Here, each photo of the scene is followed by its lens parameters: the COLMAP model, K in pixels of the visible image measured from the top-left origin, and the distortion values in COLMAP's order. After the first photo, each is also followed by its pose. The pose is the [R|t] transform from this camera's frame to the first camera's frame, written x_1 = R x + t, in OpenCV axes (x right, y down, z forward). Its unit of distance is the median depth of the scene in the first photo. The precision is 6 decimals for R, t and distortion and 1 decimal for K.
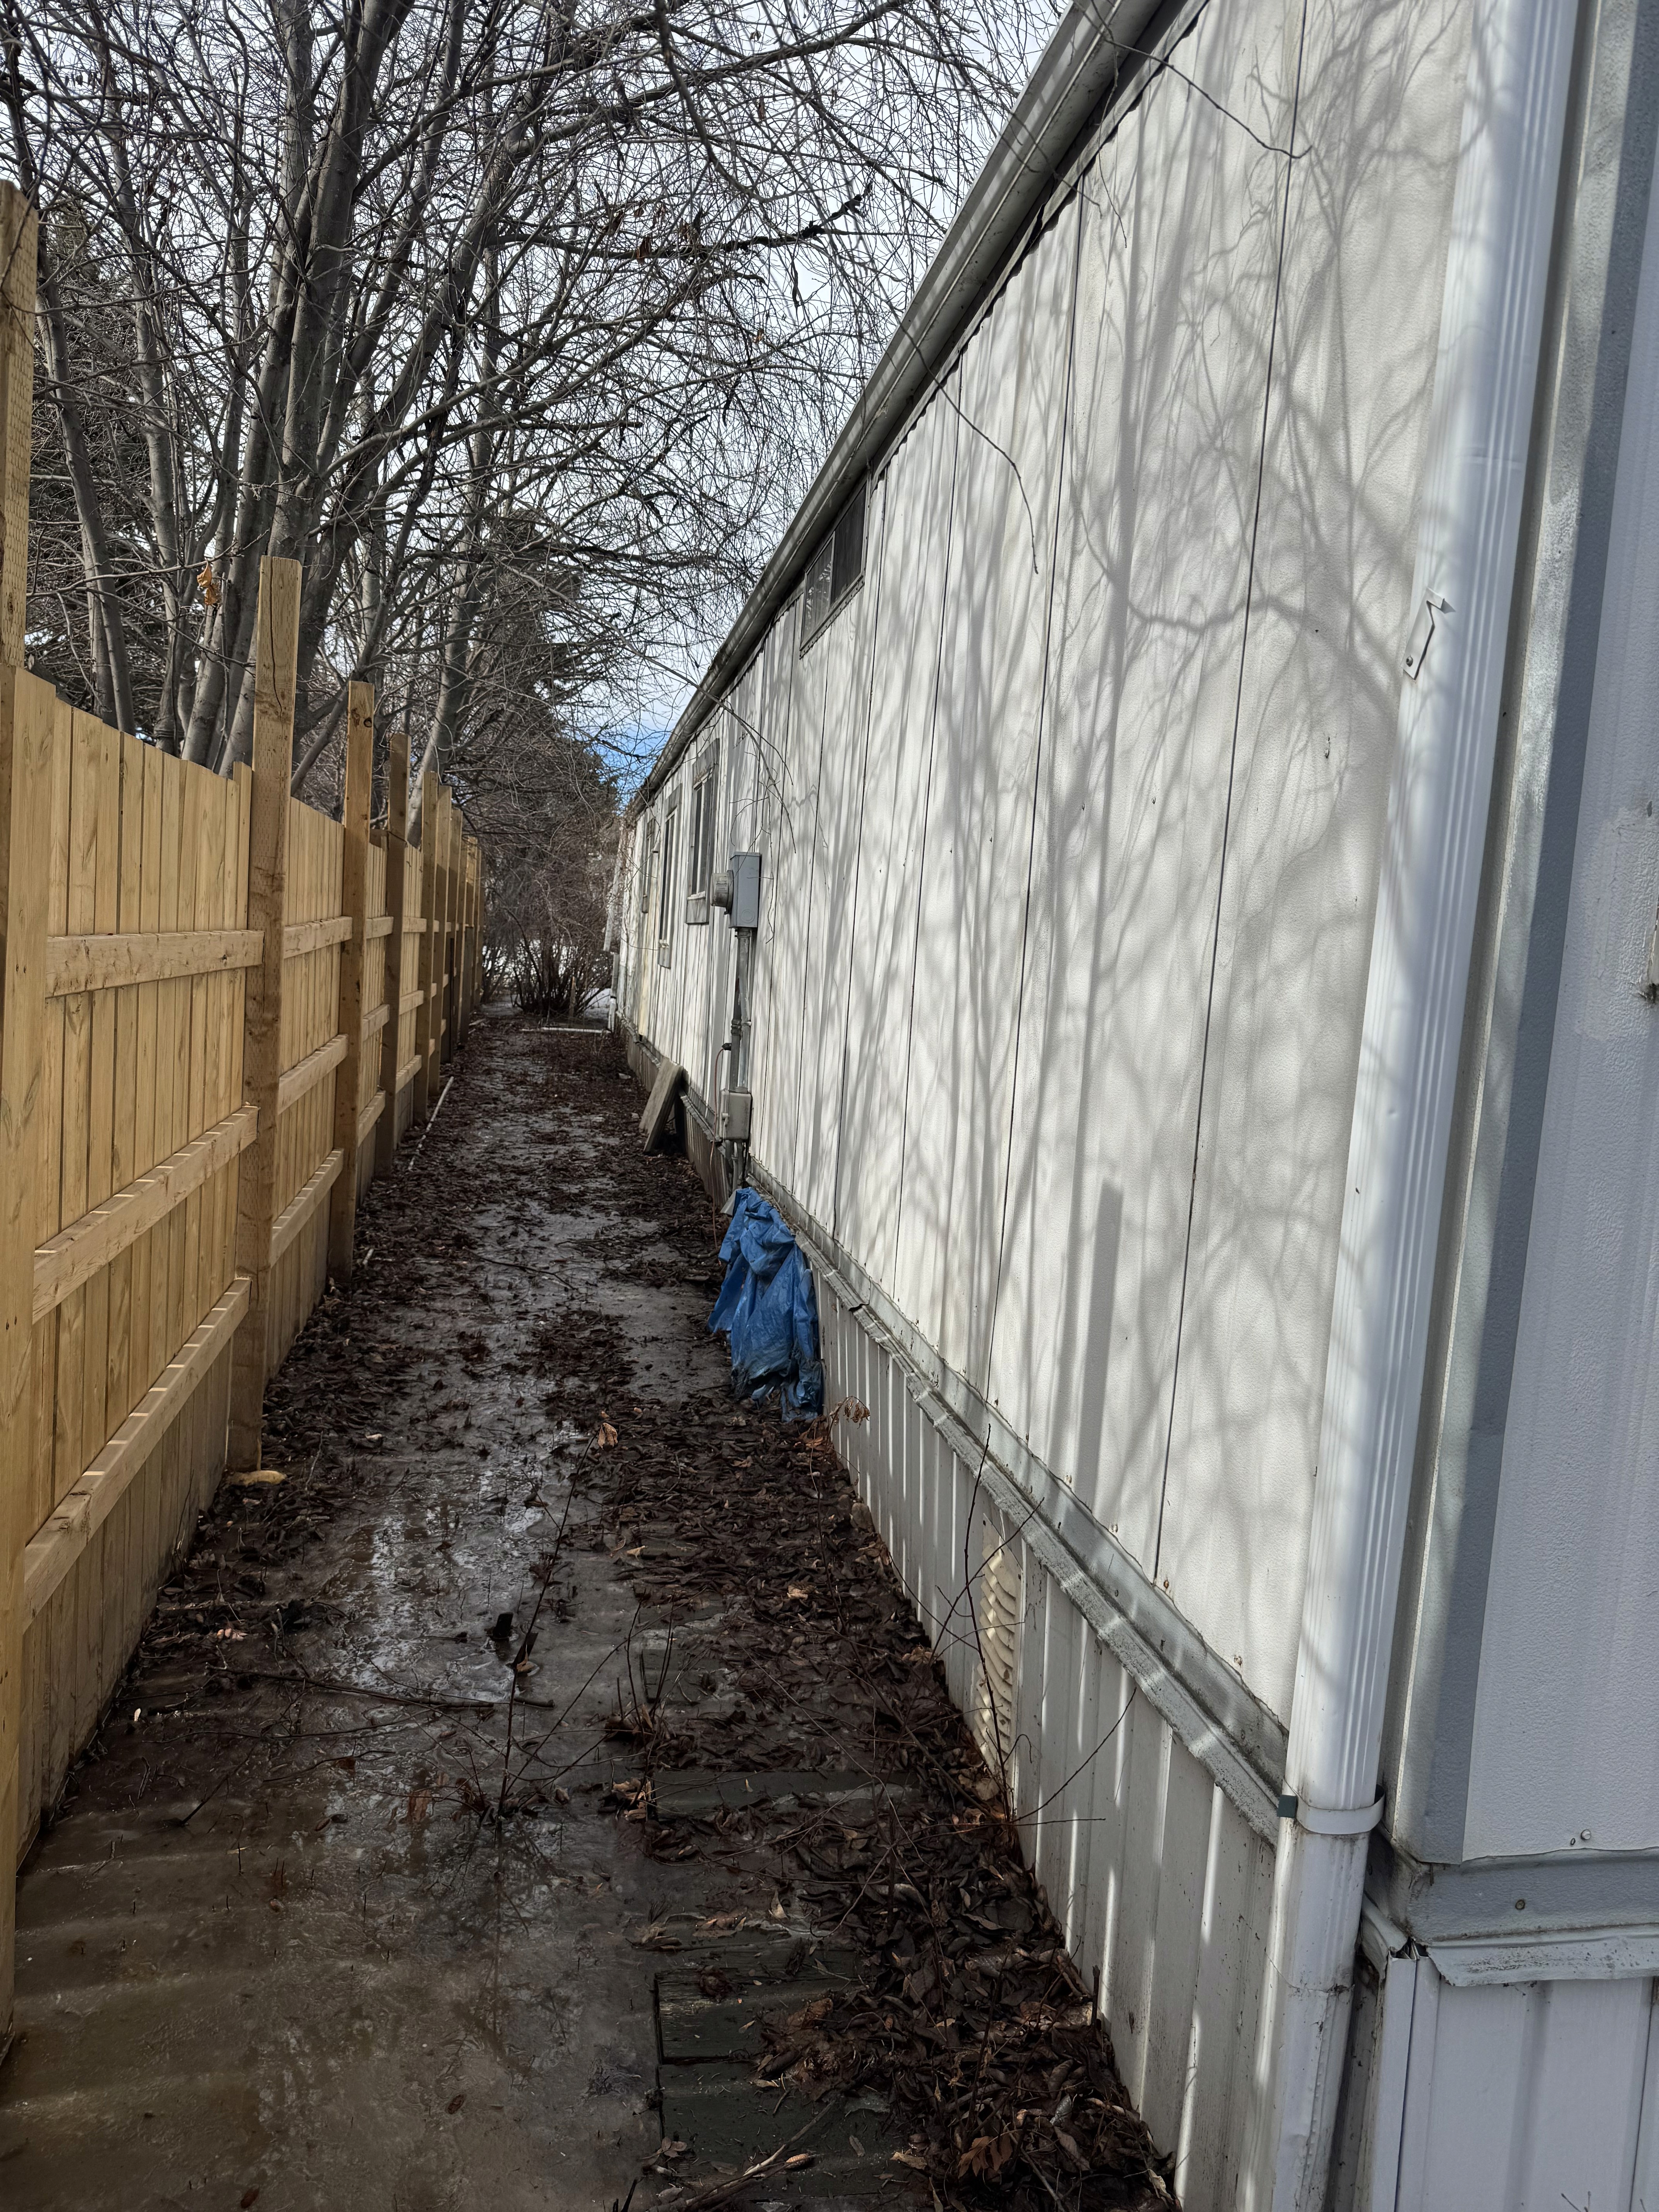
lens RADIAL K [[1553.2, 0, 831.4], [0, 1553.2, 1101.5], [0, 0, 1]] dist [0.023505, -0.035279]
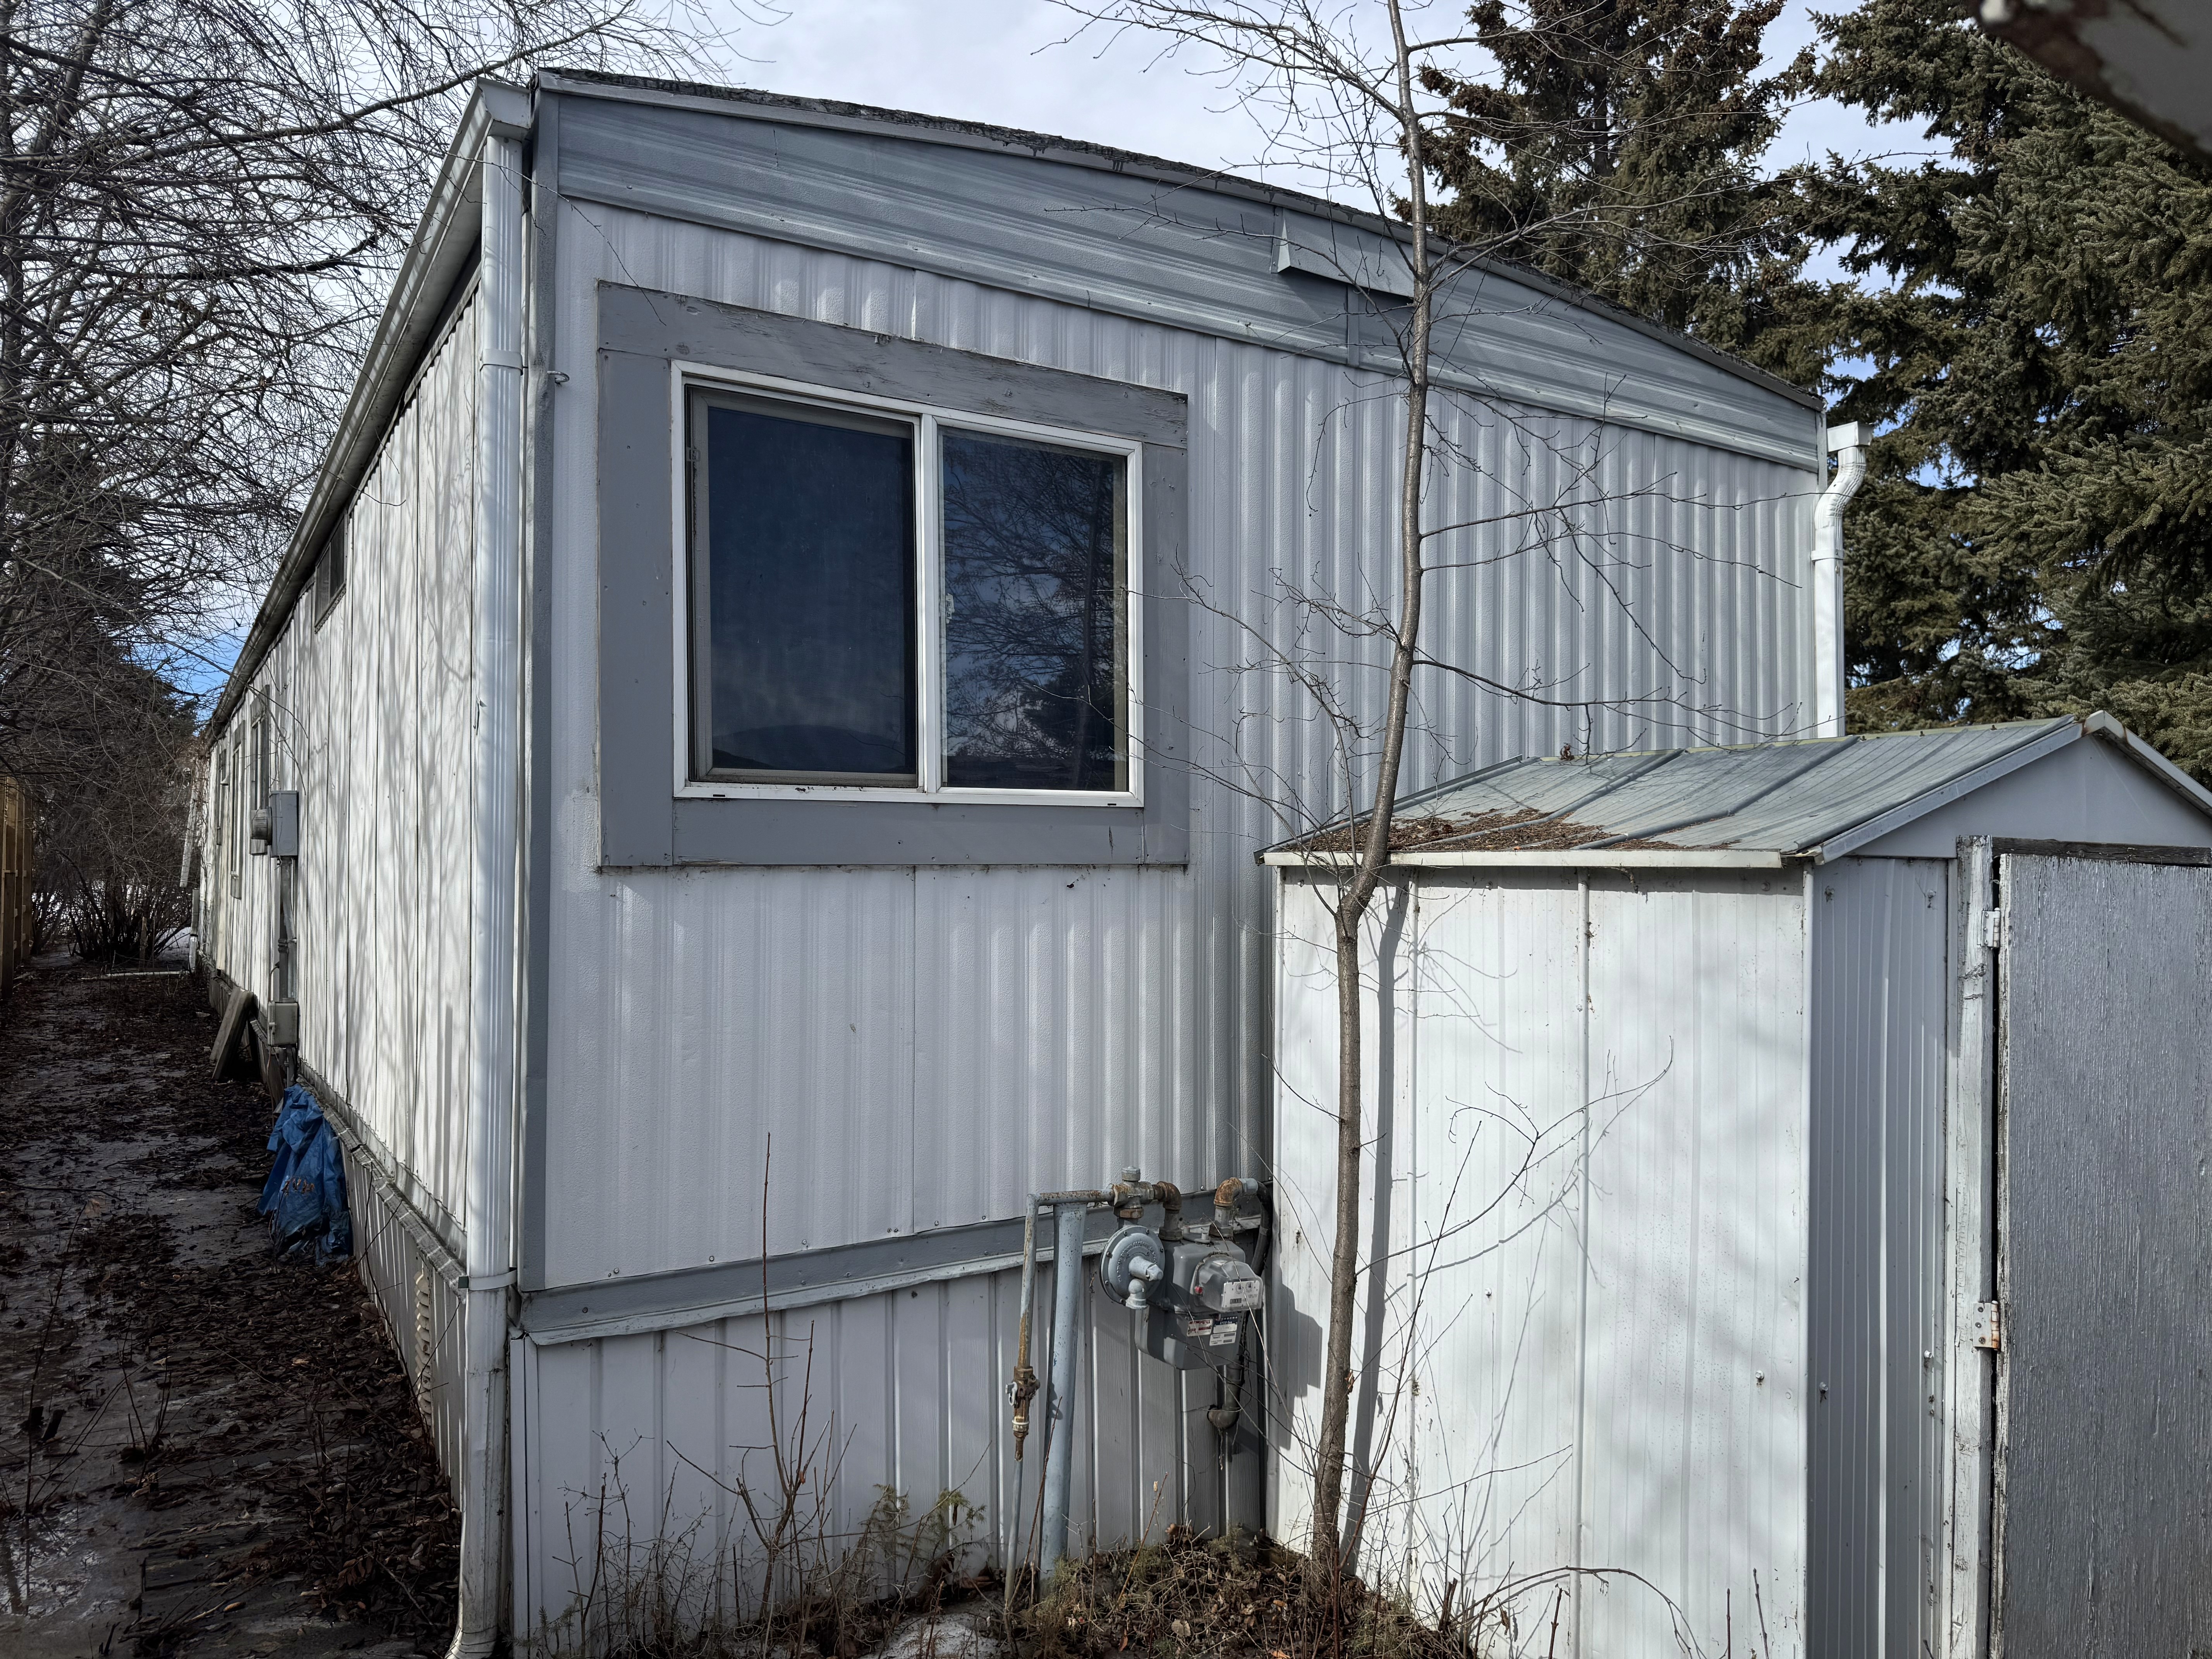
lens RADIAL K [[1553.2, 0, 1116.3], [0, 1553.2, 823.2], [0, 0, 1]] dist [0.023505, -0.035279]
pose [[0.924092, -0.057863, 0.377763, 0.083980], [0.100044, 0.990628, -0.092992, 0.032724], [-0.368842, 0.123726, 0.921221, -0.303566]]
